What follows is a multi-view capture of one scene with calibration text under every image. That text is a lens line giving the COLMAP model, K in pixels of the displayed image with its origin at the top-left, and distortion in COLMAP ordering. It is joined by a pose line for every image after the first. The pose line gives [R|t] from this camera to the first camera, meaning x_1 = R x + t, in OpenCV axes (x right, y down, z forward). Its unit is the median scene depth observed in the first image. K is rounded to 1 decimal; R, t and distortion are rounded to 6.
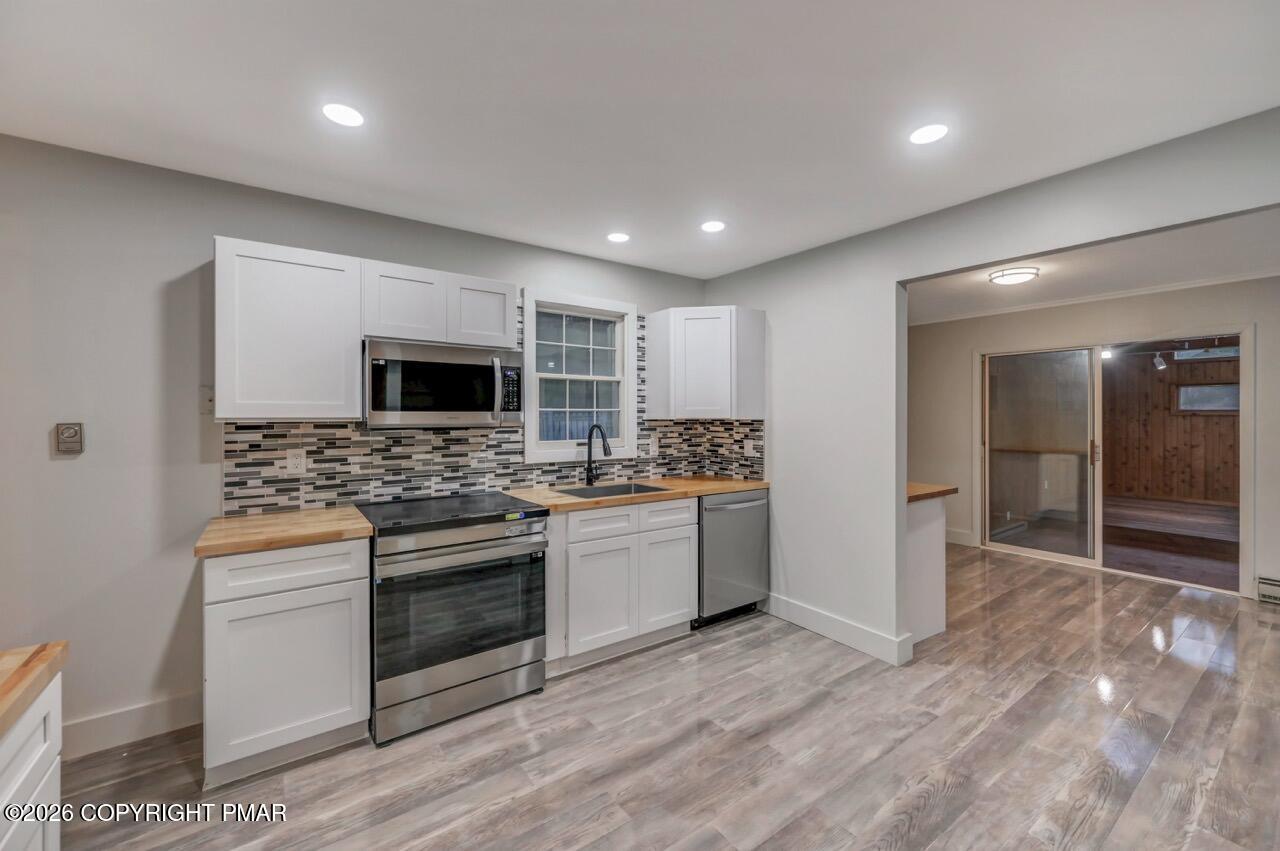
lens RADIAL K [[511.7, 0, 638.9], [0, 511.7, 419.2], [0, 0, 1]] dist [-0.000446, -0.000132]
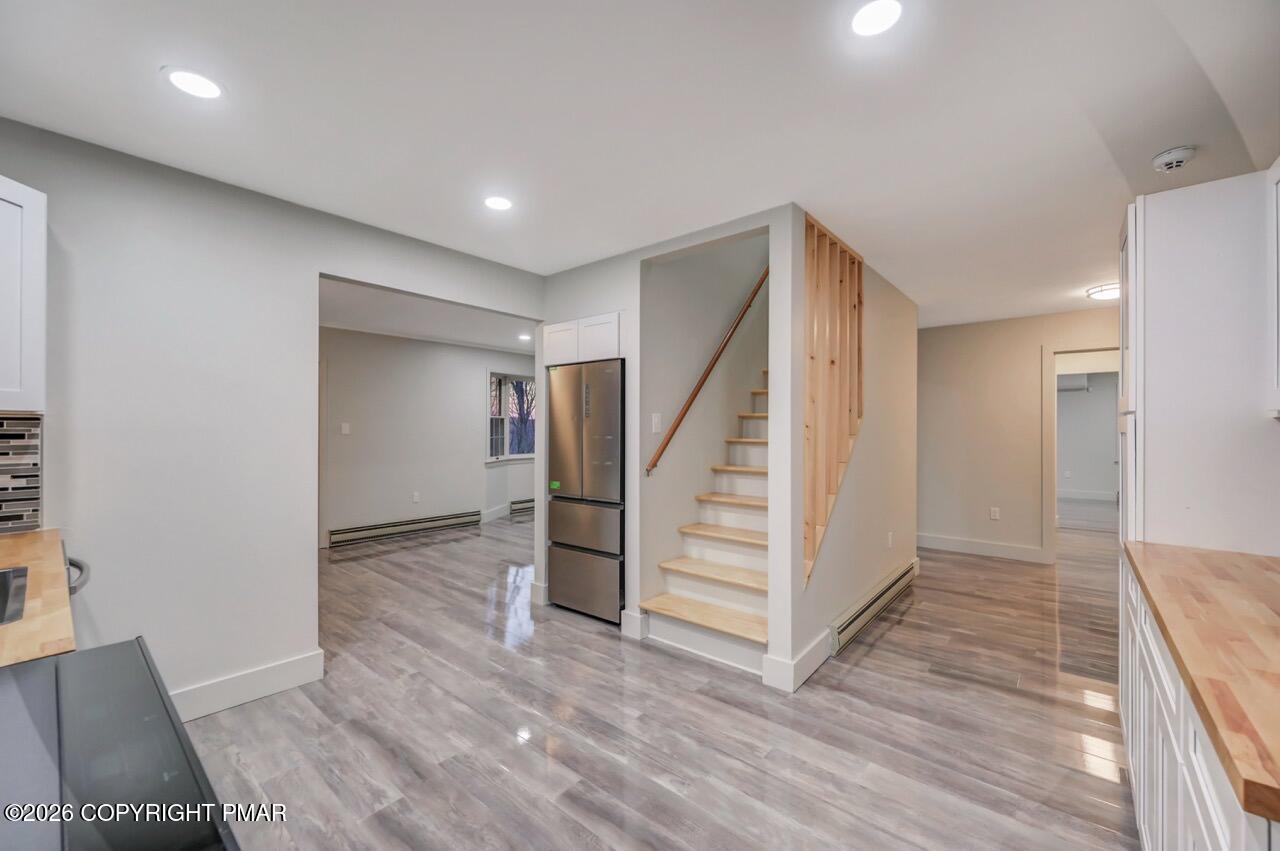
lens RADIAL K [[509.3, 0, 640.0], [0, 509.3, 425.5], [0, 0, 1]] dist [-0.001239, -0.000221]
pose [[-0.239439, 0.003274, 0.970906, -0.564382], [0.001923, 0.999994, -0.002898, 0.017568], [-0.970909, 0.001173, -0.239444, 0.661932]]
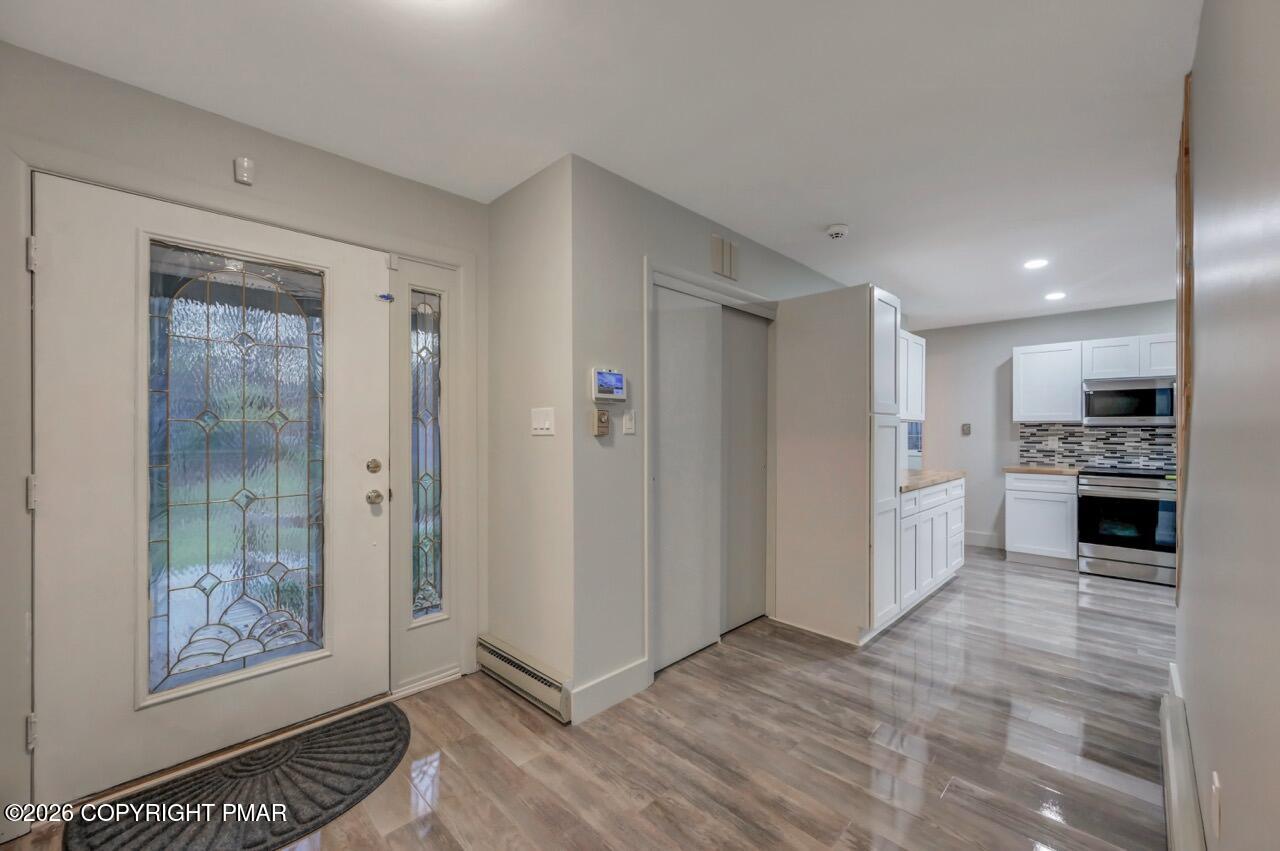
lens RADIAL K [[509.3, 0, 640.0], [0, 509.3, 425.5], [0, 0, 1]] dist [-0.001239, -0.000221]
pose [[0.161660, -0.004467, -0.986836, 0.989749], [-0.006834, 0.999961, -0.005646, 0.033366], [0.986823, 0.007657, 0.161623, -0.892091]]
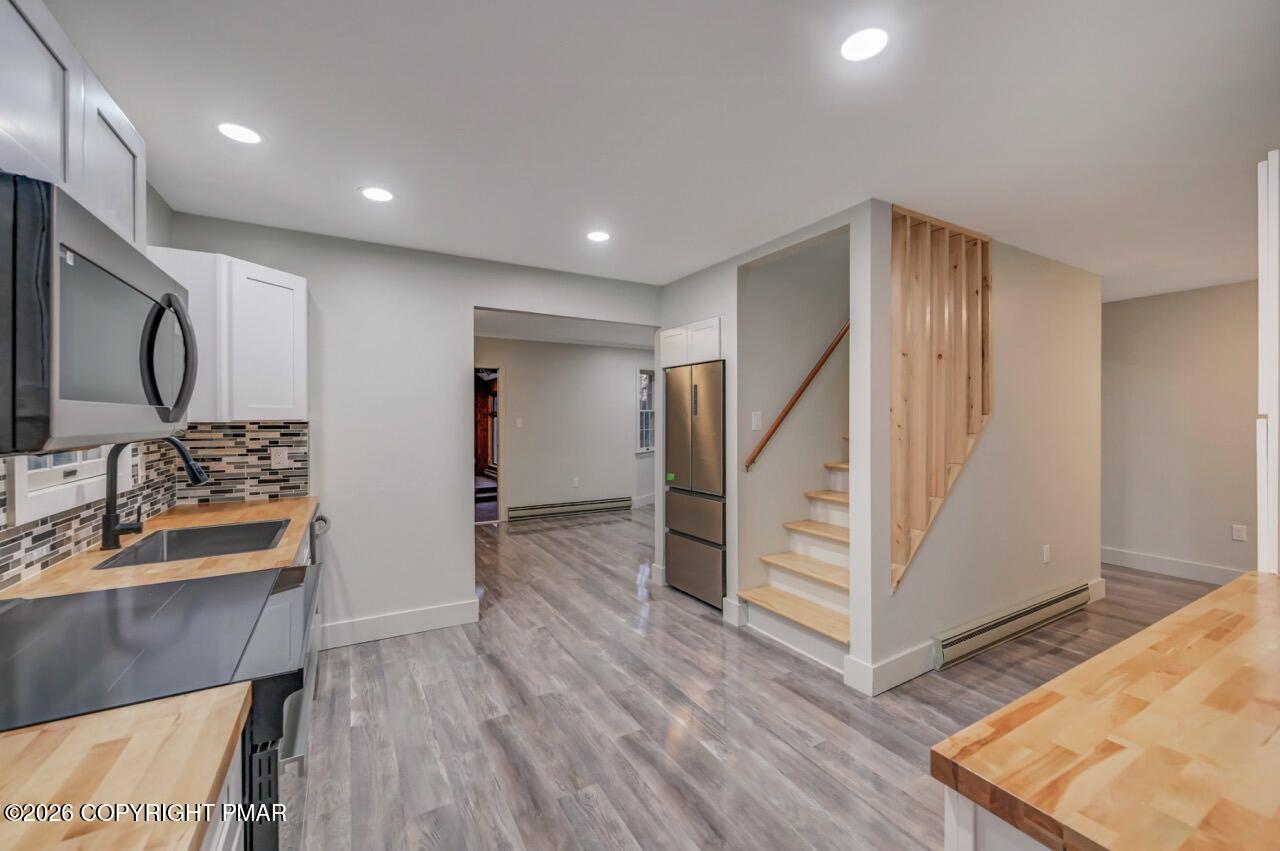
lens RADIAL K [[514.5, 0, 640.3], [0, 514.5, 416.5], [0, 0, 1]] dist [-0.001432, -0.000138]
pose [[0.103830, -0.000210, 0.994595, -0.688597], [0.007123, 0.999974, -0.000533, -0.003757], [-0.994570, 0.007140, 0.103829, 0.489610]]
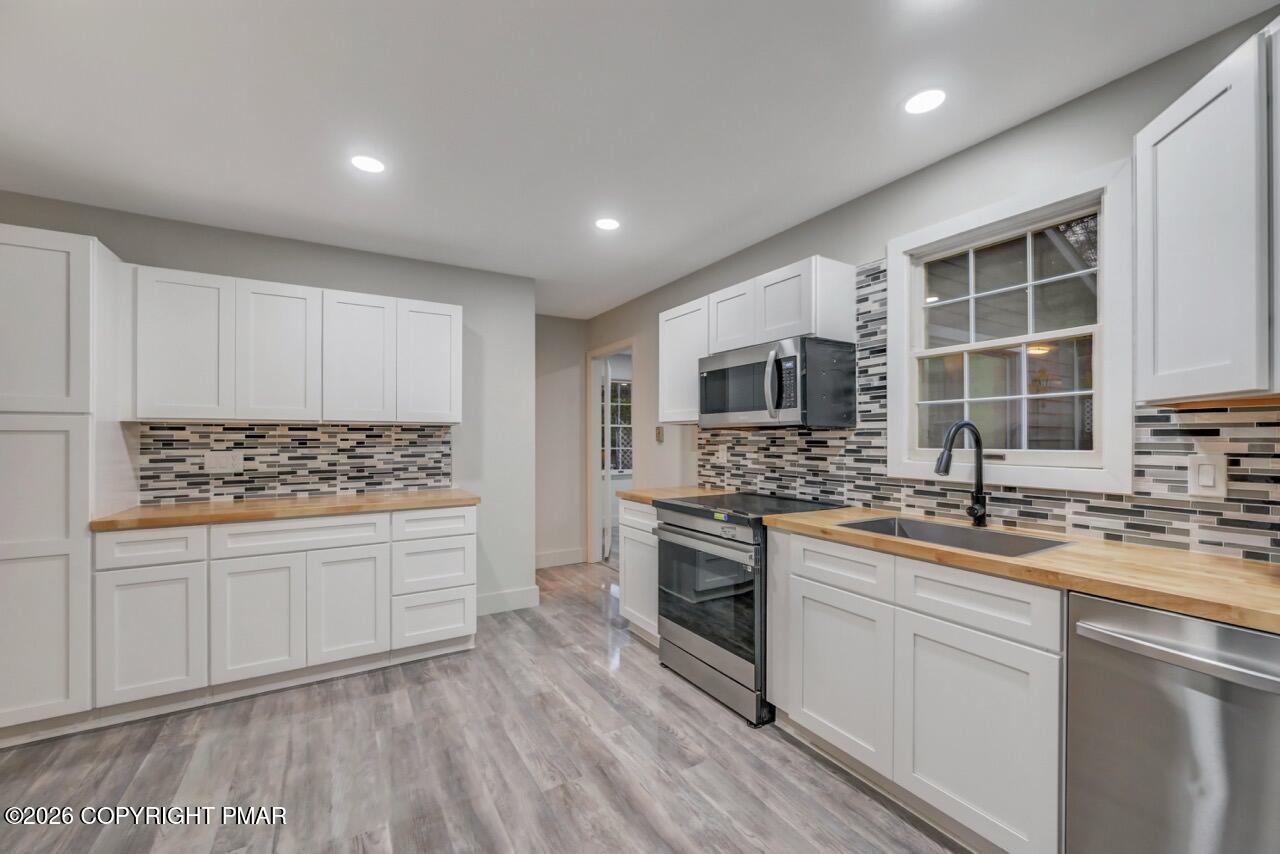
lens RADIAL K [[510.1, 0, 640.3], [0, 510.1, 433.7], [0, 0, 1]] dist [-0.000976, -0.000130]
pose [[-0.077341, -0.005097, -0.996992, 0.634471], [-0.001793, 0.999986, -0.004973, 0.032237], [0.997003, 0.001403, -0.077349, 0.797990]]
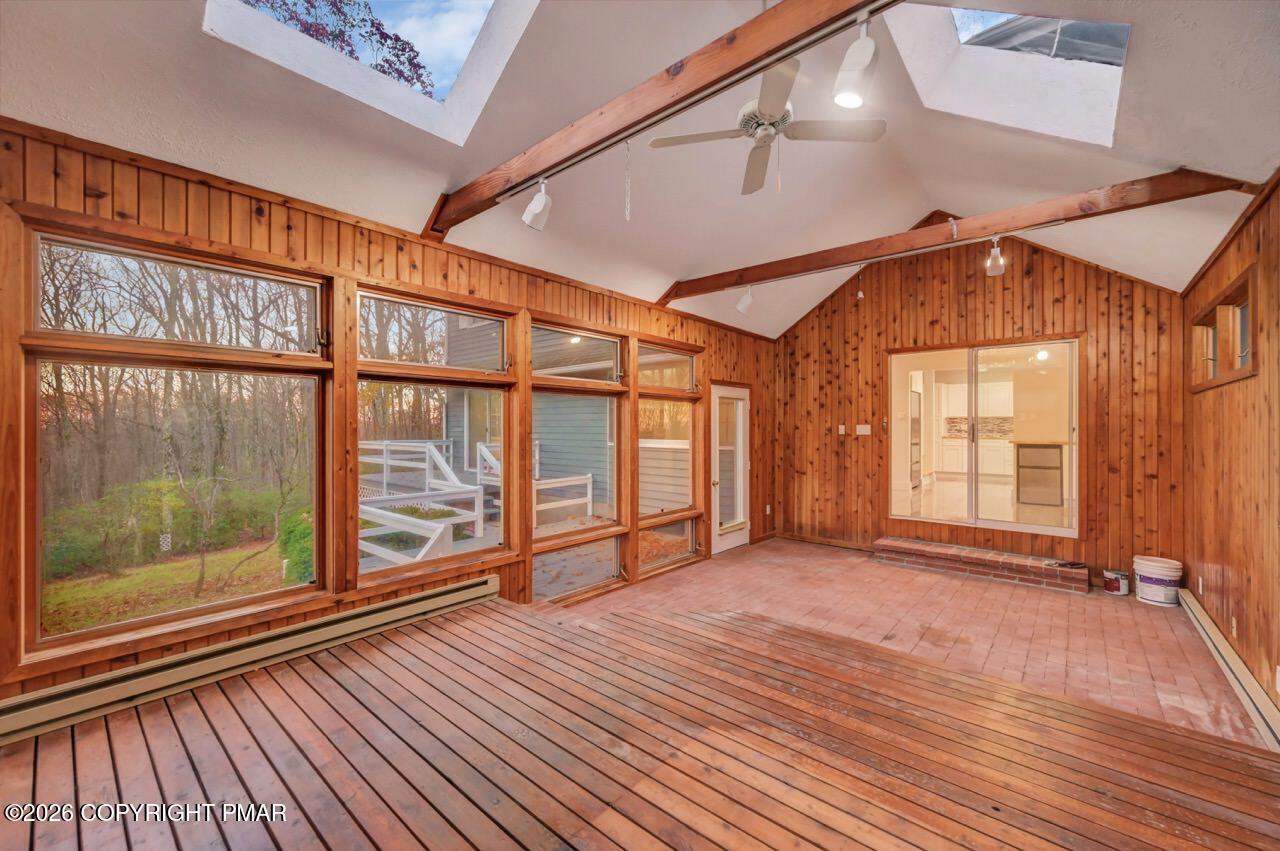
lens RADIAL K [[511.7, 0, 638.9], [0, 511.7, 419.2], [0, 0, 1]] dist [-0.000446, -0.000132]
pose [[-0.973669, -0.003345, -0.227941, 3.311559], [-0.002887, 0.999993, -0.002343, 0.040266], [0.227947, -0.001623, -0.973672, 3.430347]]
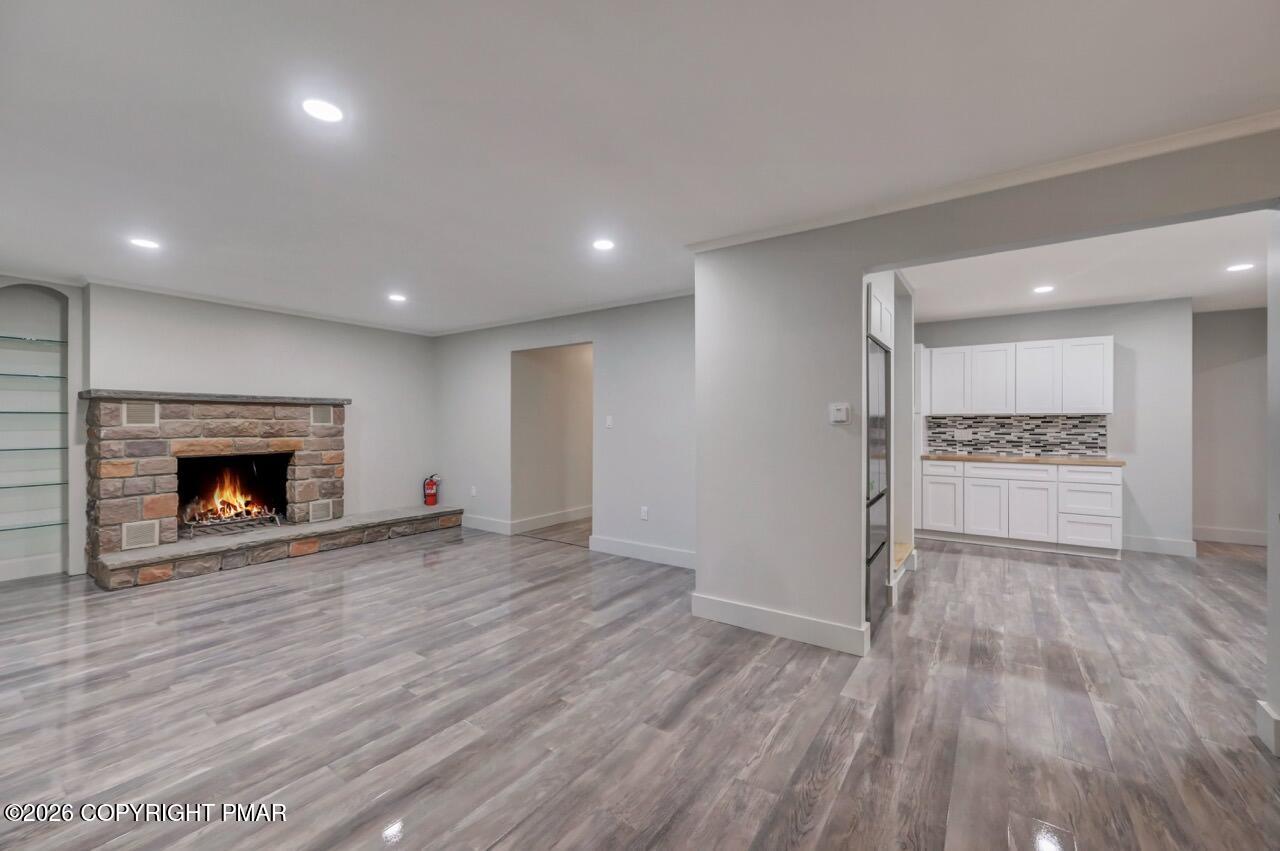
lens RADIAL K [[509.3, 0, 640.0], [0, 509.3, 425.5], [0, 0, 1]] dist [-0.001239, -0.000221]
pose [[-0.944446, 0.001546, -0.328663, 1.606529], [-0.001193, 0.999966, 0.008133, 0.032824], [0.328665, 0.008073, -0.944412, 1.412902]]
